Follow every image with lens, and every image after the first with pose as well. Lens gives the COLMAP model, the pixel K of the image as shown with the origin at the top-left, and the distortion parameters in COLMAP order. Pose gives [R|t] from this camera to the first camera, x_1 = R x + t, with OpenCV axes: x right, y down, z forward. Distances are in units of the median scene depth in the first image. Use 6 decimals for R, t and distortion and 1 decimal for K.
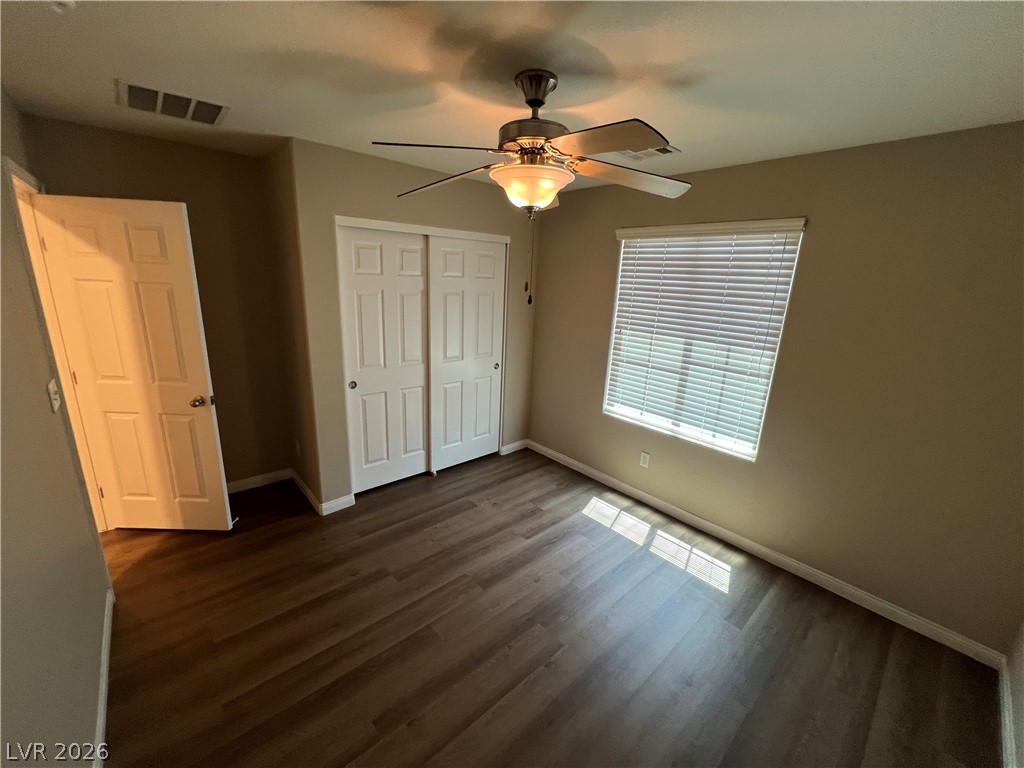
lens RADIAL K [[411.6, 0, 511.3], [0, 411.6, 379.7], [0, 0, 1]] dist [-0.002332, 0.001324]
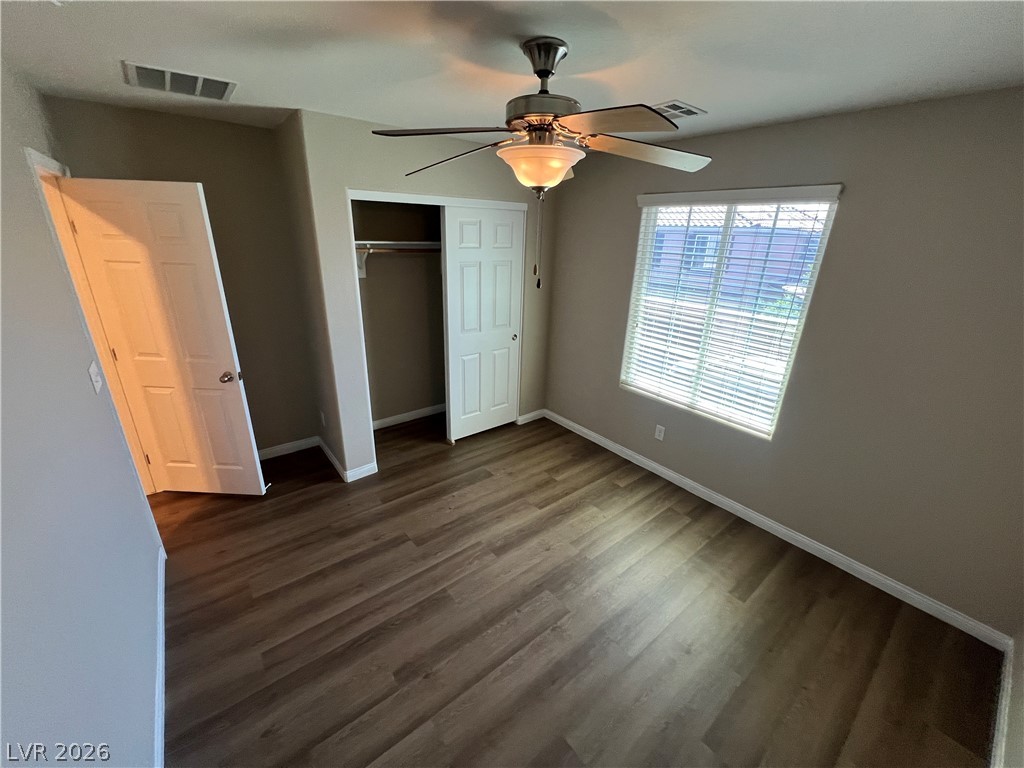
lens RADIAL K [[411.6, 0, 512.5], [0, 411.6, 379.2], [0, 0, 1]] dist [-0.002332, 0.001324]
pose [[0.998339, 0.006750, -0.057208, 0.031666], [-0.001208, 0.995346, 0.096357, -0.047823], [0.057593, -0.096128, 0.993701, -0.006029]]
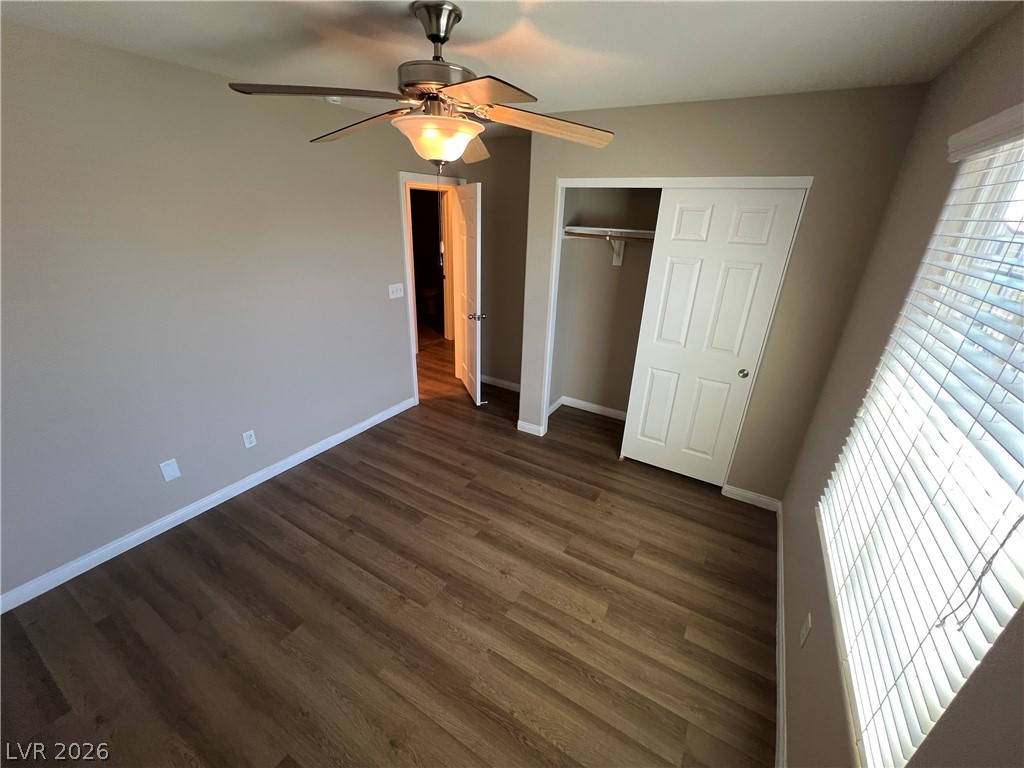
lens RADIAL K [[411.6, 0, 508.1], [0, 411.6, 379.8], [0, 0, 1]] dist [-0.002332, 0.001324]
pose [[0.296067, 0.333986, -0.894873, 0.807501], [-0.254170, 0.930645, 0.263245, -0.179586], [0.920729, 0.149511, 0.360423, 0.649116]]
